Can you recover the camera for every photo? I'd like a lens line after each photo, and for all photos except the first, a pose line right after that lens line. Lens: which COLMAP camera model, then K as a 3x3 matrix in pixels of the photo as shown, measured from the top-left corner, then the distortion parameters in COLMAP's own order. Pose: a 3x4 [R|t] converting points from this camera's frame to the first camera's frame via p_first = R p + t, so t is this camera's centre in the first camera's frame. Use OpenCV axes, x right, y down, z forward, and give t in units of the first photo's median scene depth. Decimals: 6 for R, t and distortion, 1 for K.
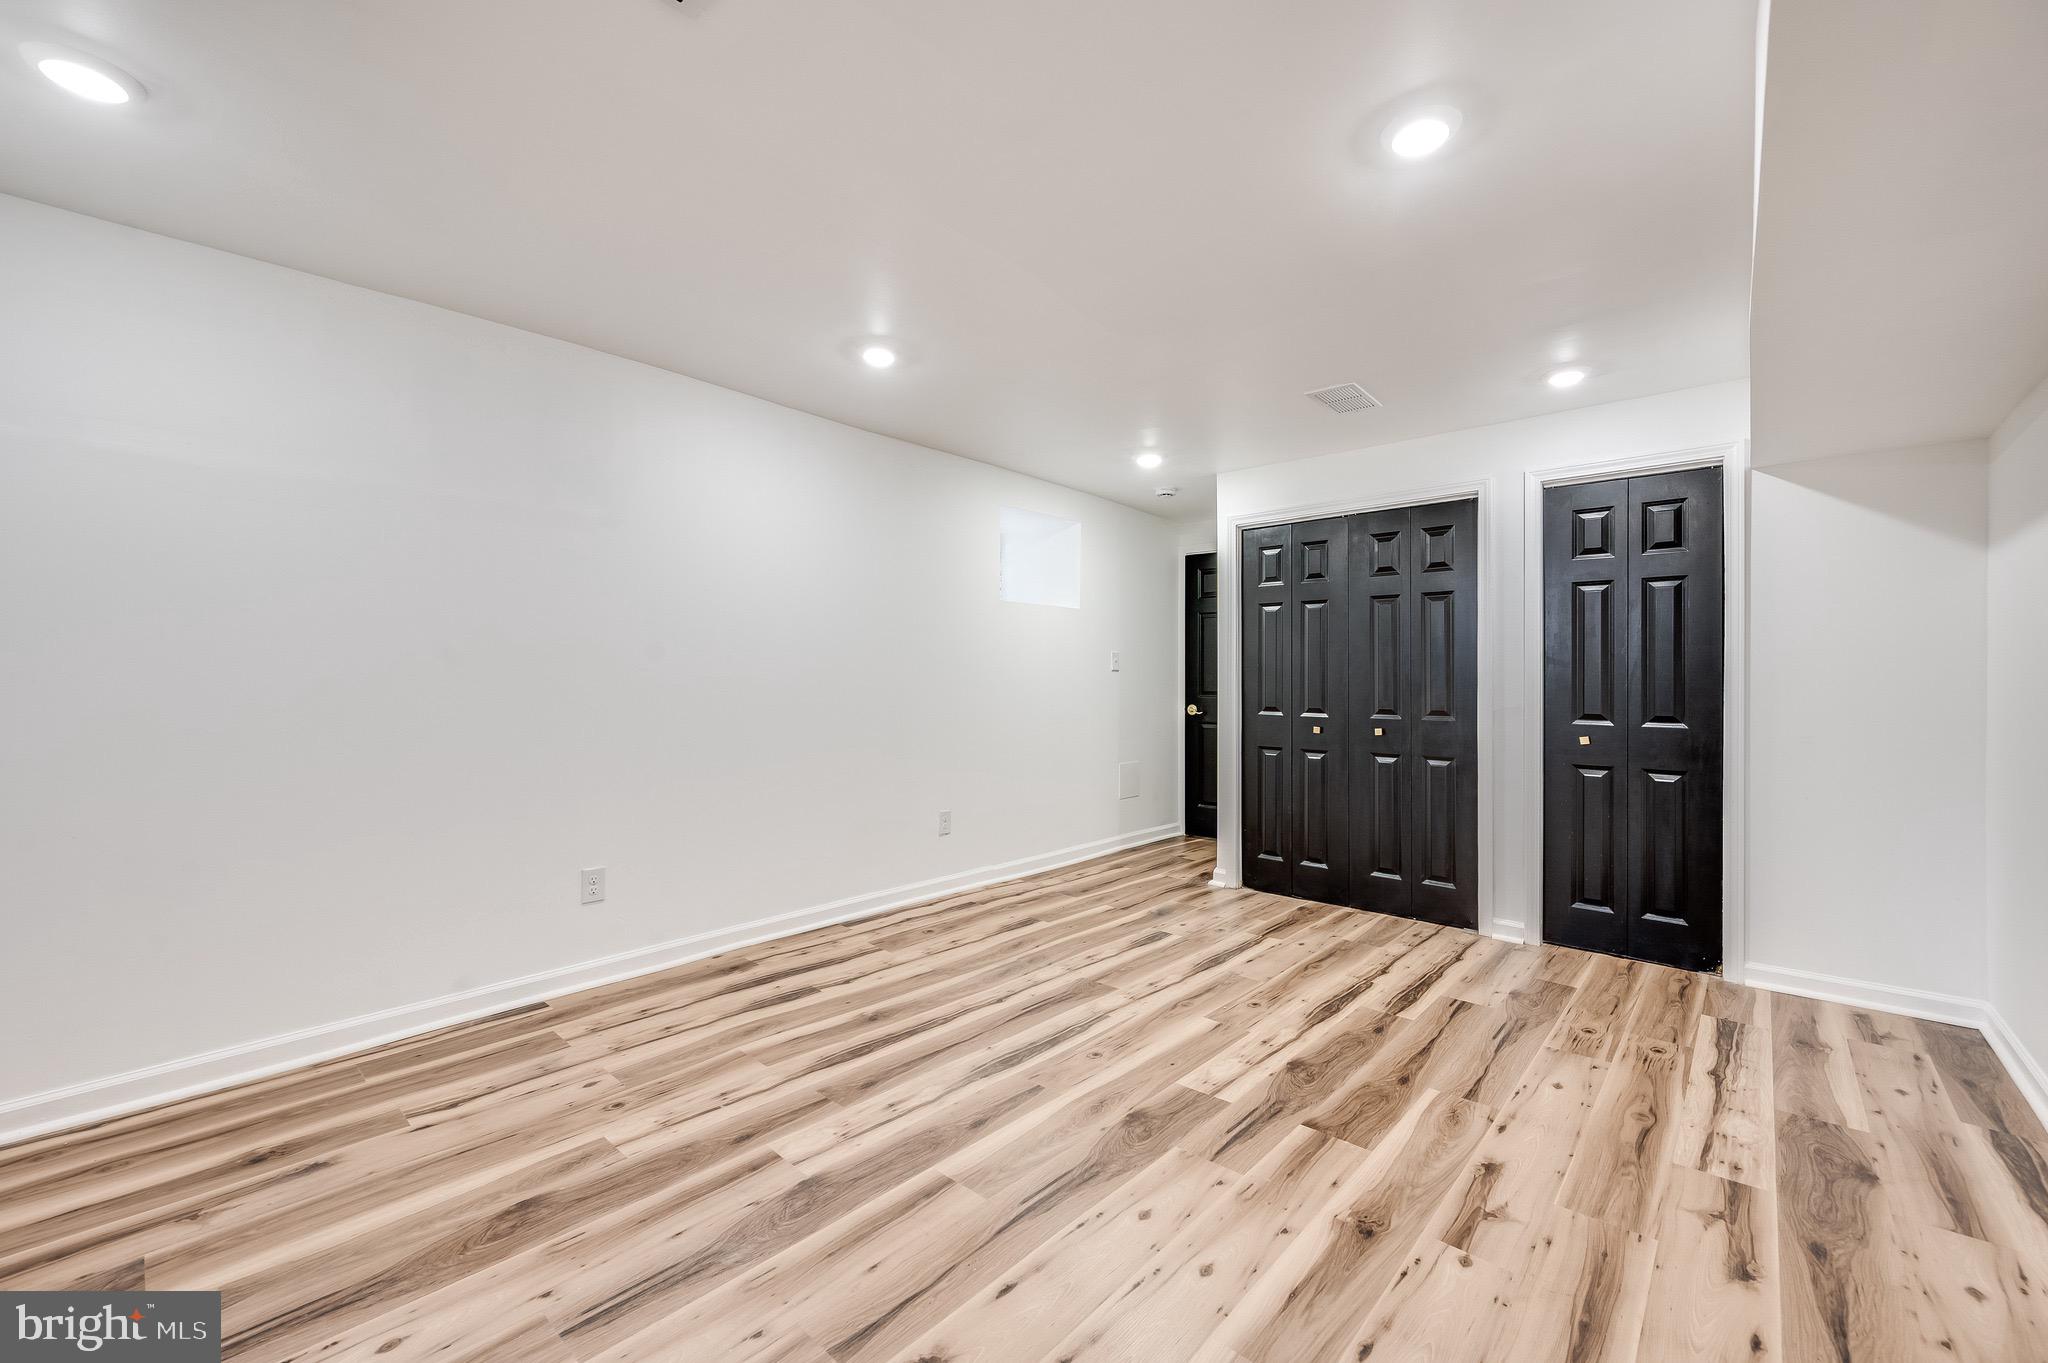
lens RADIAL K [[831.4, 0, 1022.2], [0, 831.4, 684.5], [0, 0, 1]] dist [0.006607, 0.000495]
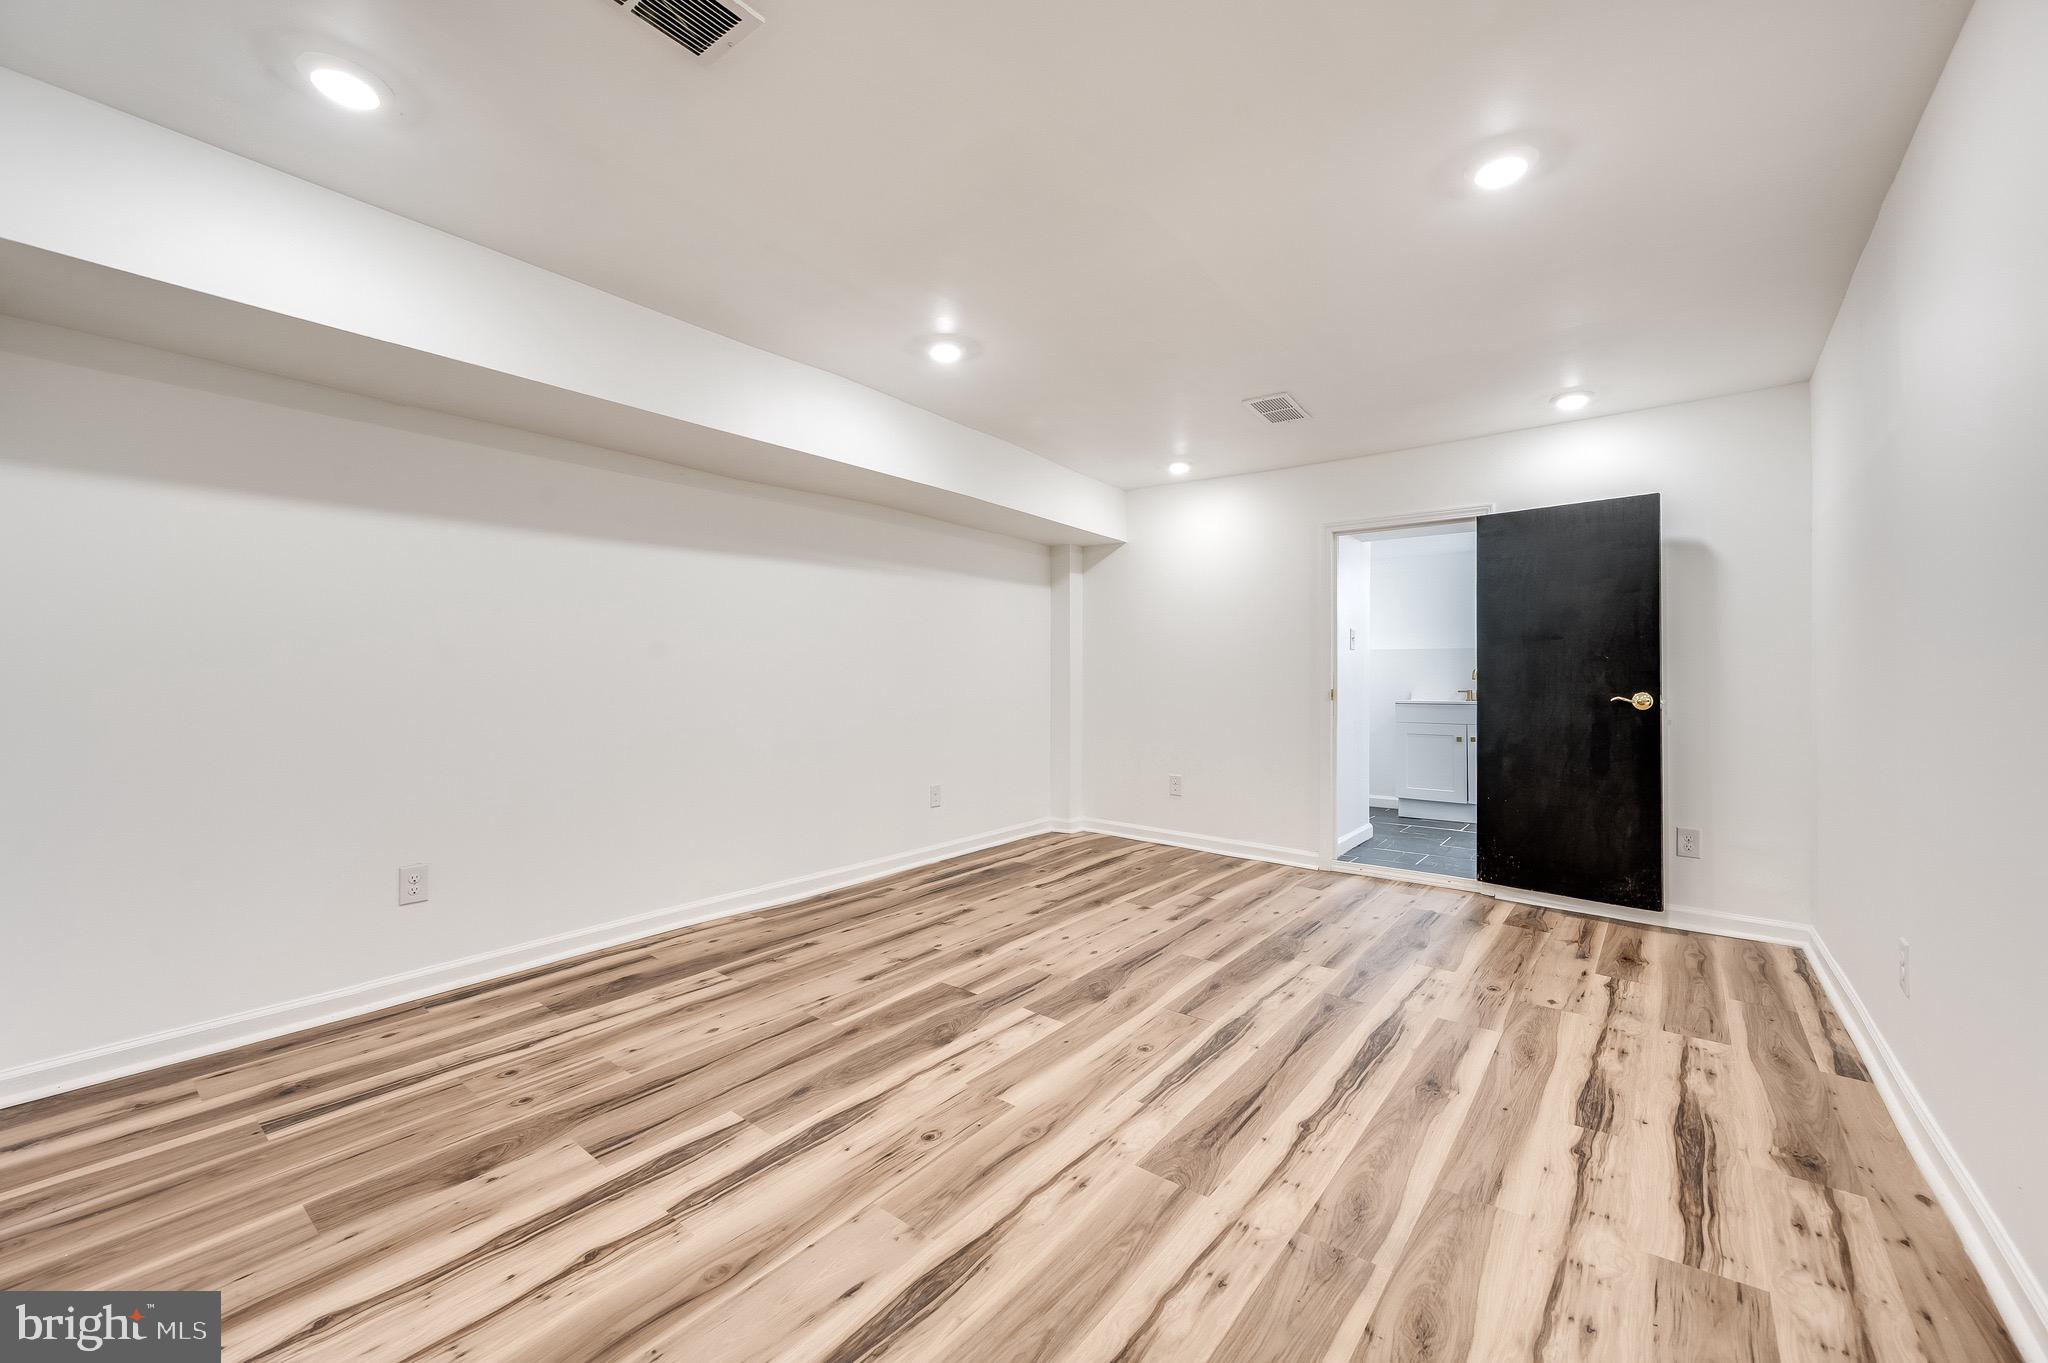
lens RADIAL K [[831.4, 0, 1024.9], [0, 831.4, 675.2], [0, 0, 1]] dist [0.006607, 0.000495]
pose [[-0.997951, -0.013212, -0.062603, 0.306459], [-0.013336, 0.999910, 0.001562, 0.016309], [0.062577, 0.002393, -0.998037, 2.047258]]
